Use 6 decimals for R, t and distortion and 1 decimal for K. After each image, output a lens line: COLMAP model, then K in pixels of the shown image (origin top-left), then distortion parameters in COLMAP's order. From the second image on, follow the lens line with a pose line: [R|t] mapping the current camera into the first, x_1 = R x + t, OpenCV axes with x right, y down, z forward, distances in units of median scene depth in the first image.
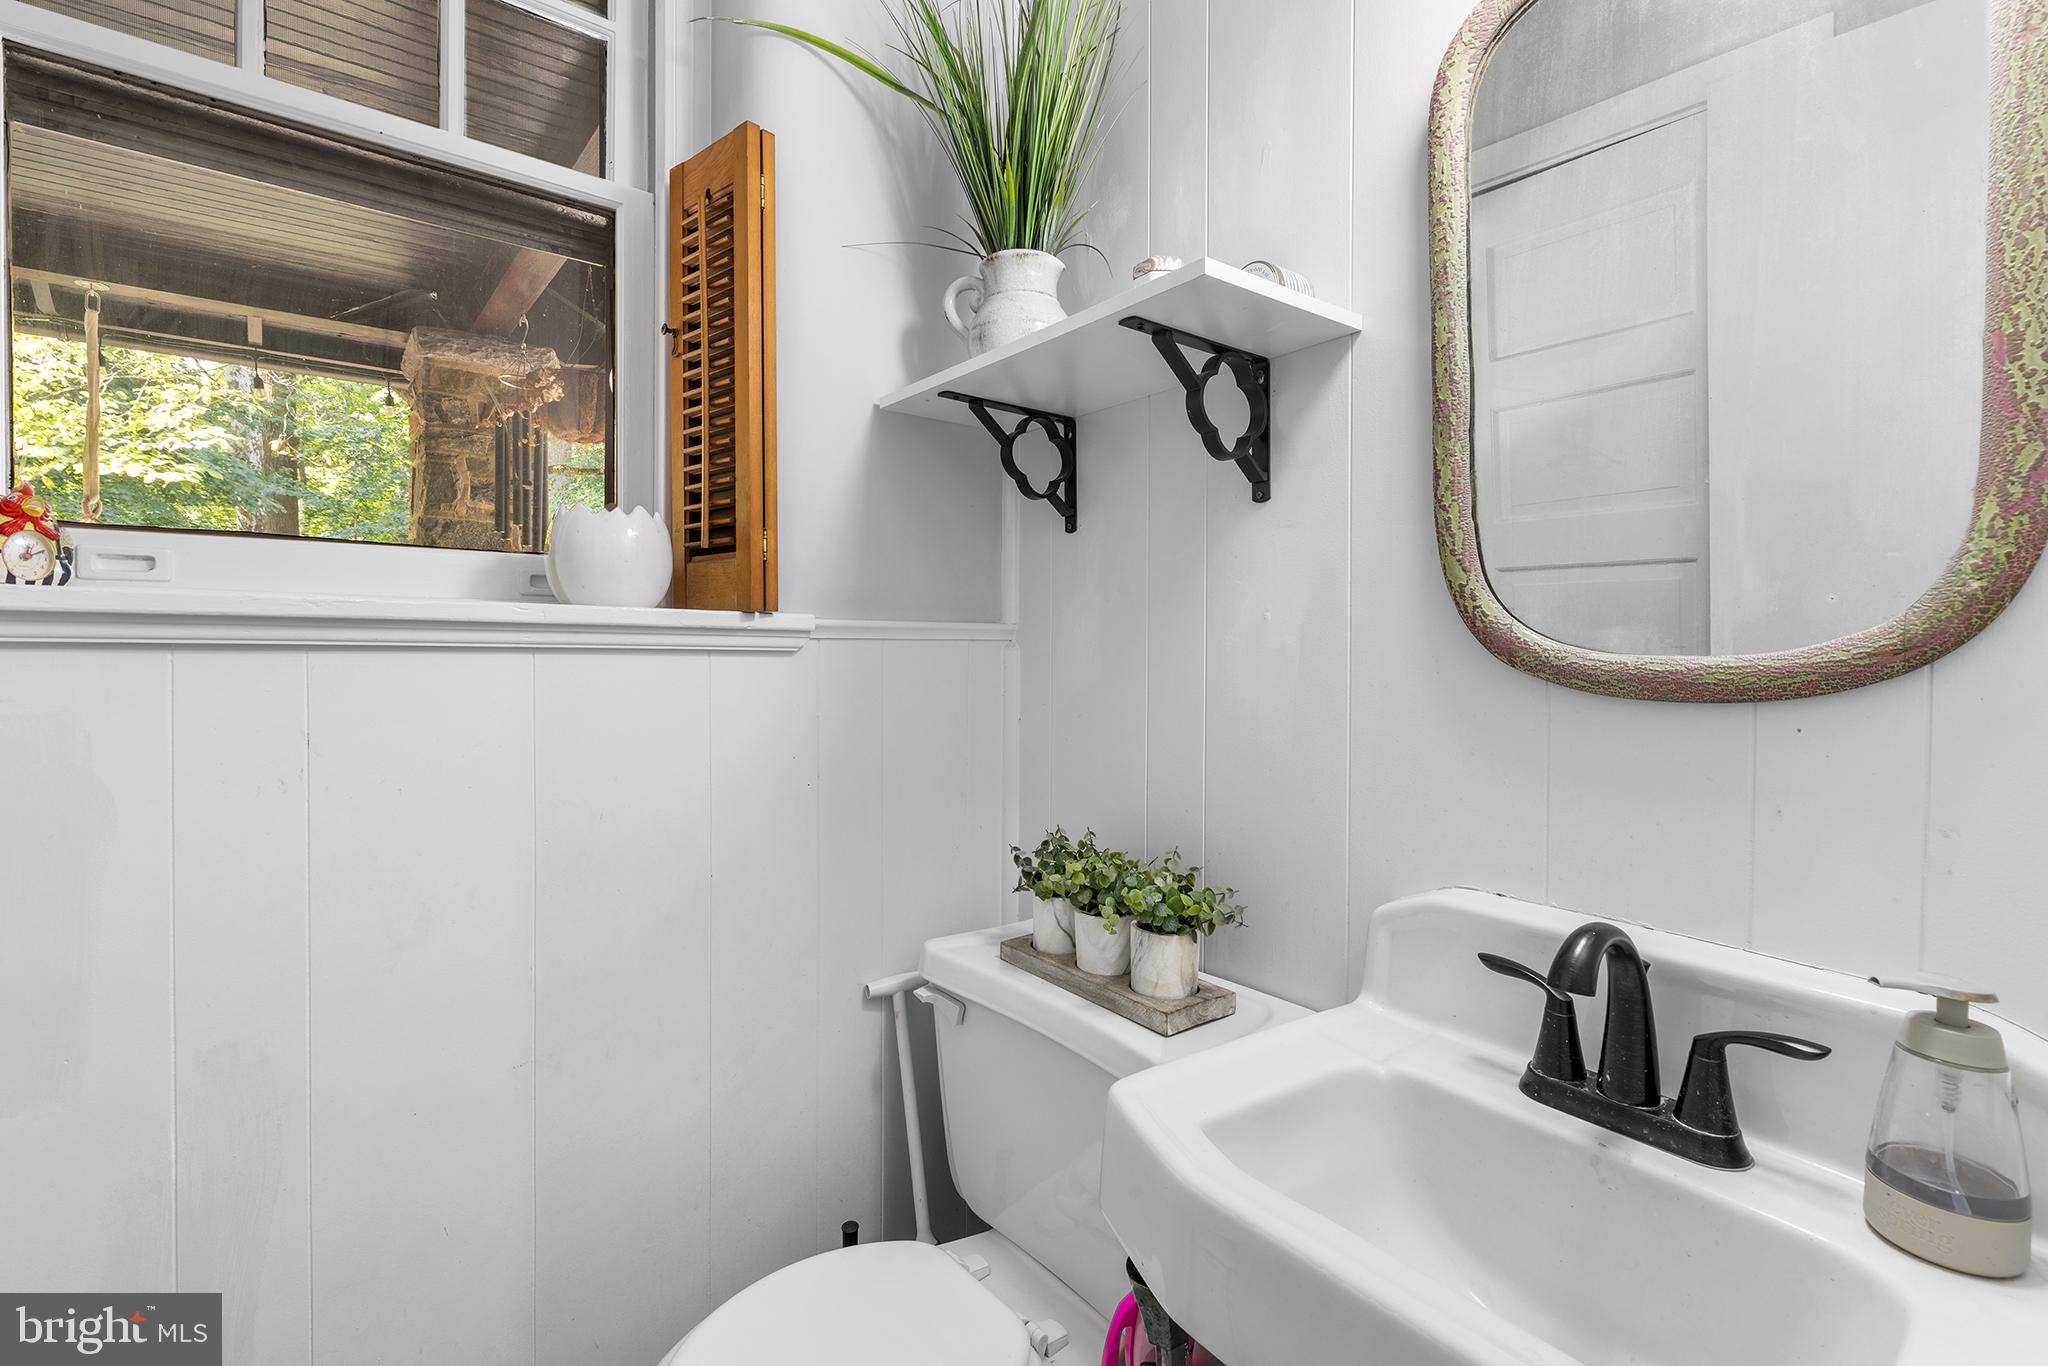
lens RADIAL K [[930.5, 0, 1020.9], [0, 930.5, 669.7], [0, 0, 1]] dist [-0.001710, -0.000094]
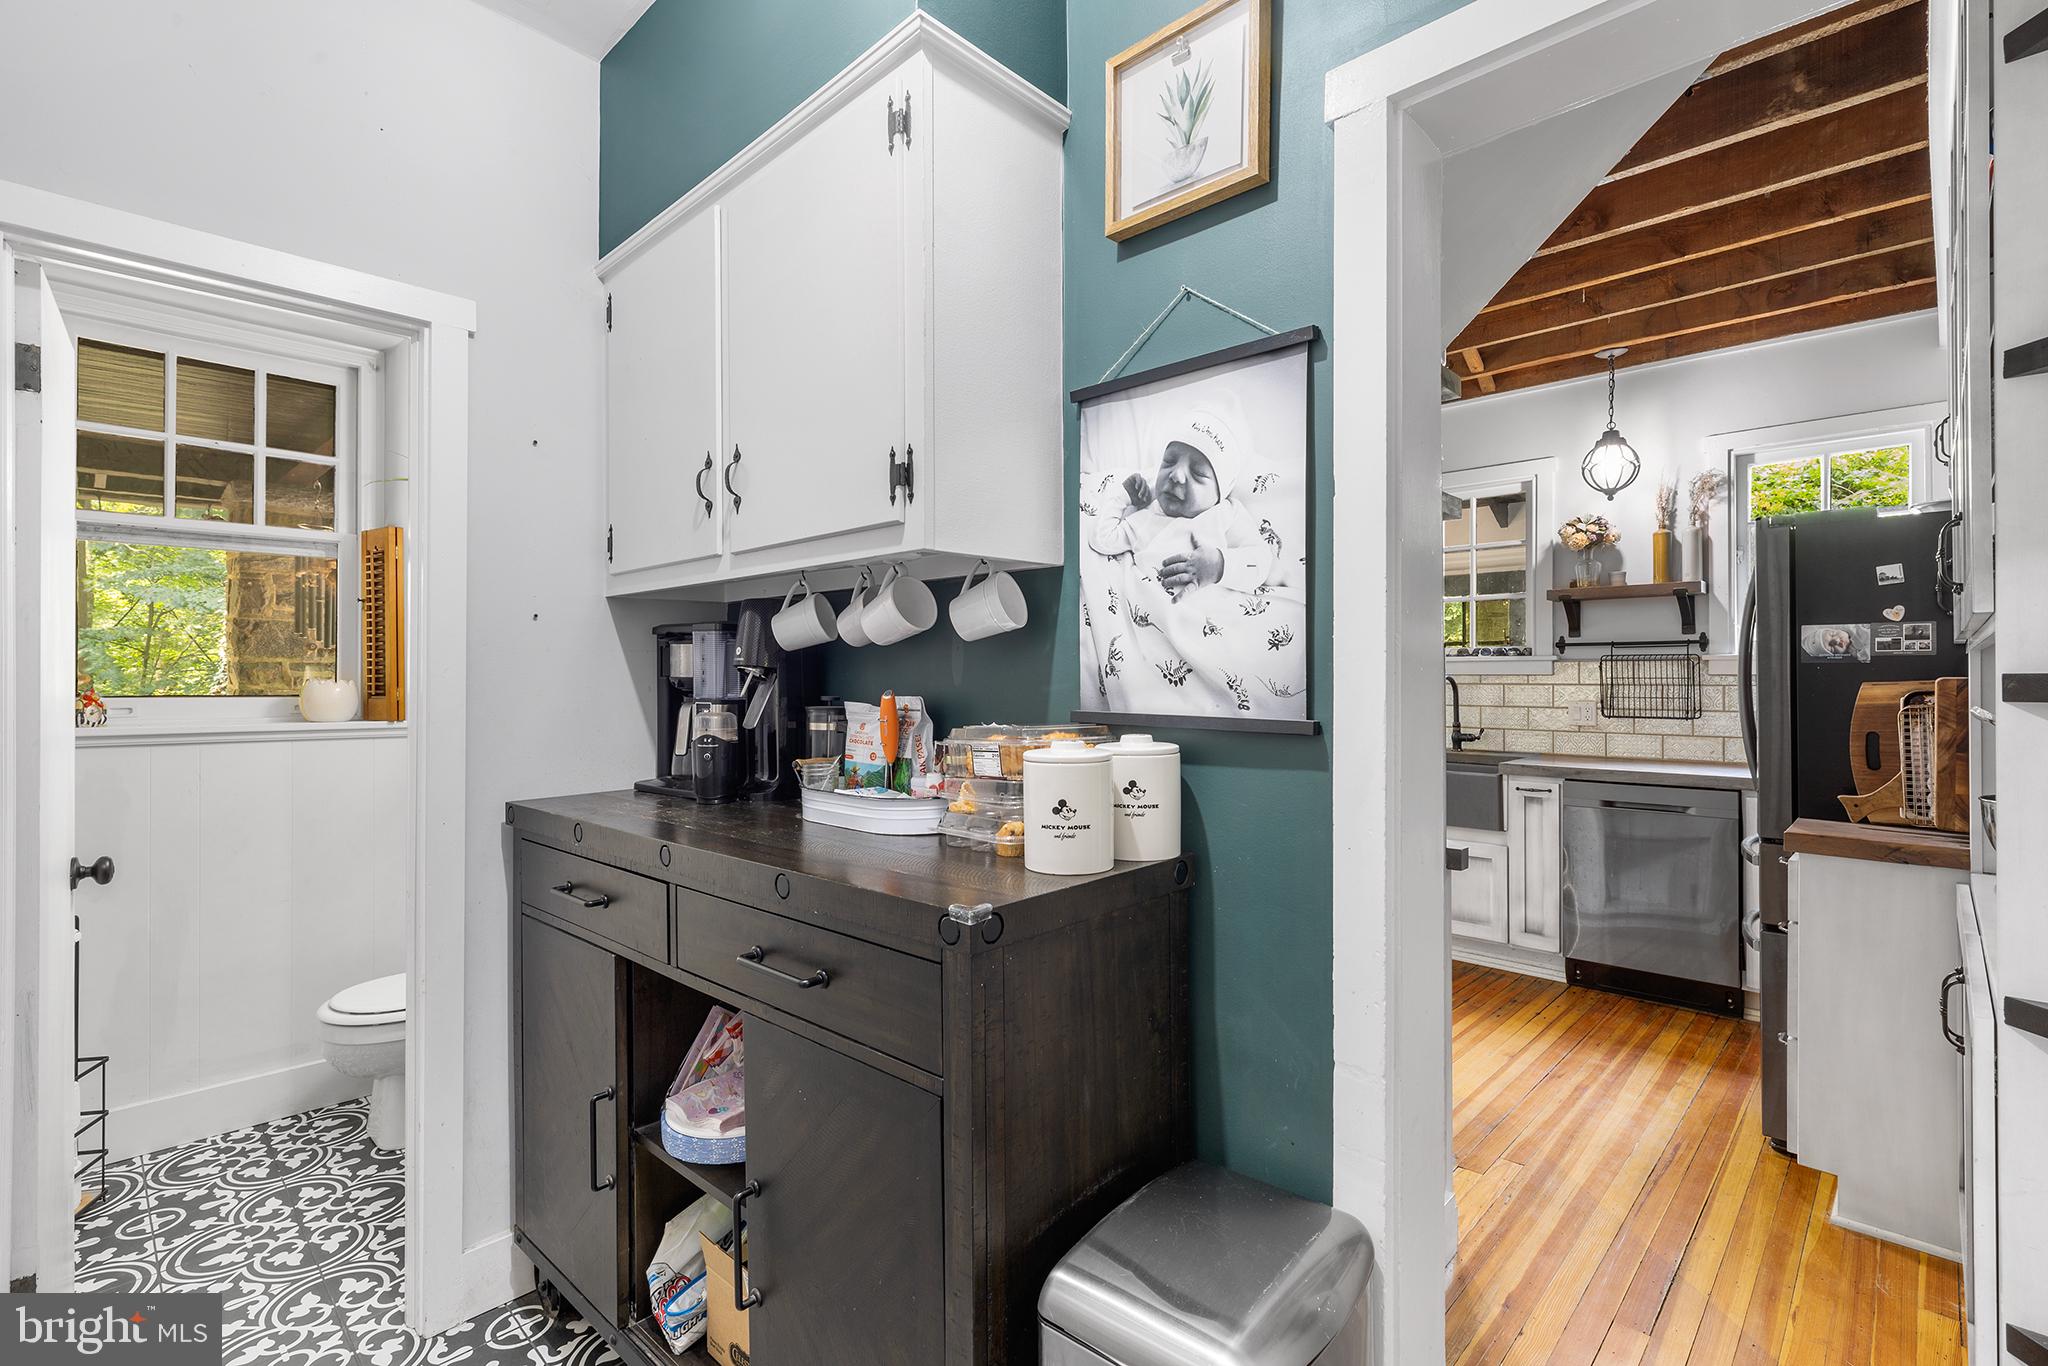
lens RADIAL K [[930.5, 0, 1028.3], [0, 930.5, 676.9], [0, 0, 1]] dist [-0.001710, -0.000094]
pose [[0.990256, -0.005999, 0.139133, 0.992344], [0.009637, 0.999629, -0.025488, -0.096892], [-0.138928, 0.026580, 0.989946, -1.598154]]
